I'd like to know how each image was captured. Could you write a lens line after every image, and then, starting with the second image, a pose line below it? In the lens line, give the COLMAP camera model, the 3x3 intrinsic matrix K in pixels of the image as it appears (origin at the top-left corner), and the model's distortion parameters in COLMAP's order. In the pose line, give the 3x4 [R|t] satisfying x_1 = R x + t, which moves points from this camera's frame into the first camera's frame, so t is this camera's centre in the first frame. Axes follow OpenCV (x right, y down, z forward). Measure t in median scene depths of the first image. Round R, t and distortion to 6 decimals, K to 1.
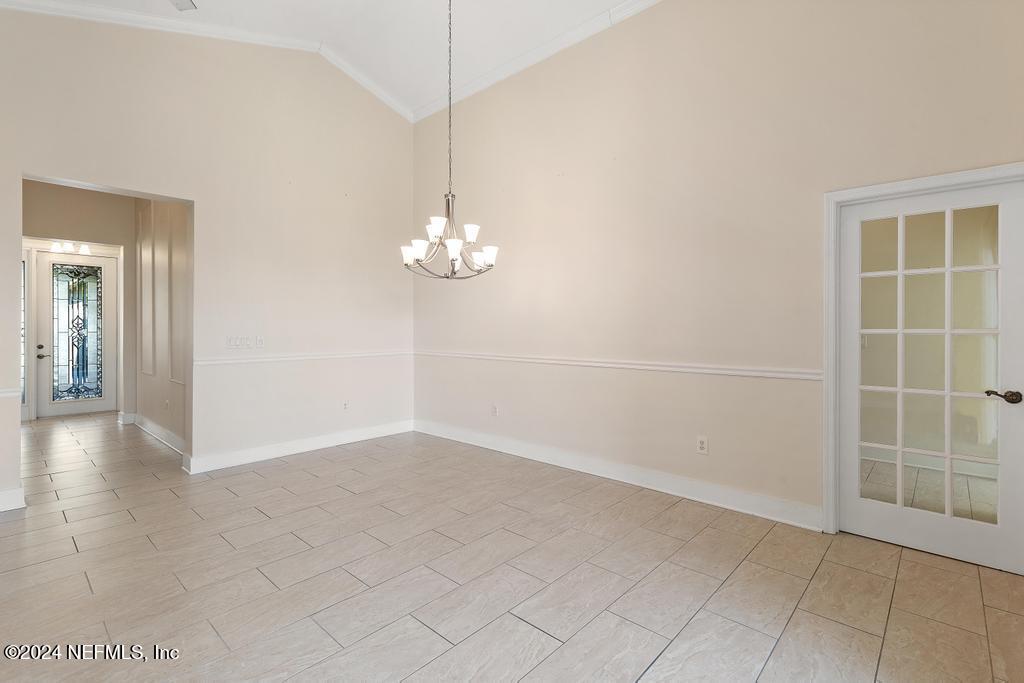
lens RADIAL K [[466.9, 0, 508.9], [0, 466.9, 325.4], [0, 0, 1]] dist [0.002947, -0.000023]
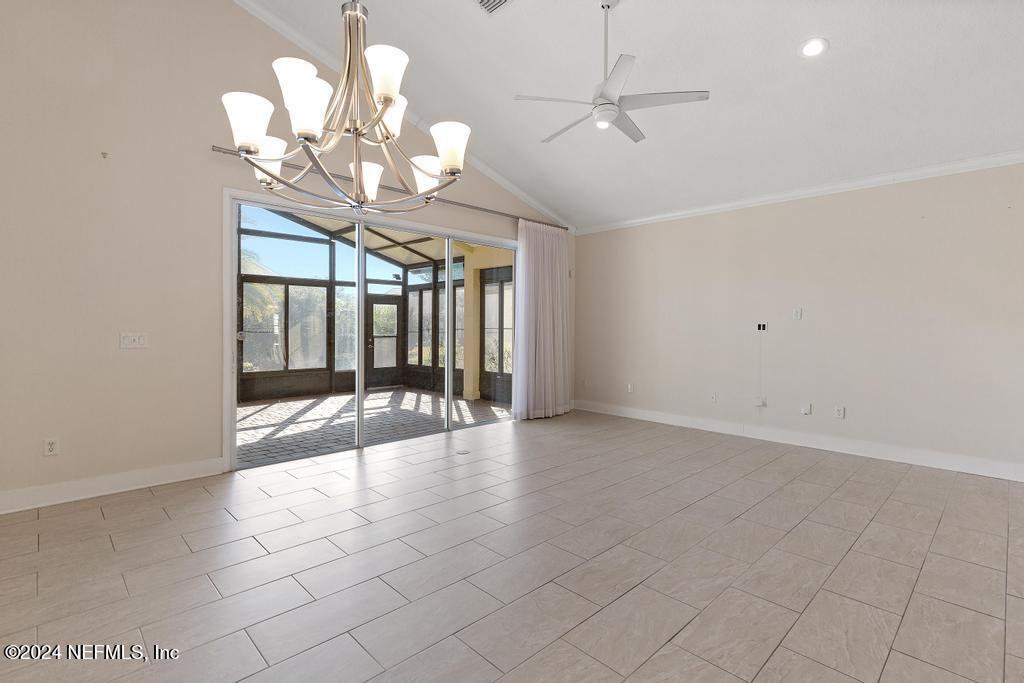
lens RADIAL K [[482.6, 0, 511.6], [0, 482.6, 328.7], [0, 0, 1]] dist [0.014380, -0.001173]
pose [[-0.998394, -0.001943, 0.056622, -0.387720], [-0.001786, 0.999994, 0.002827, 0.009829], [-0.056627, 0.002722, -0.998392, 1.842414]]
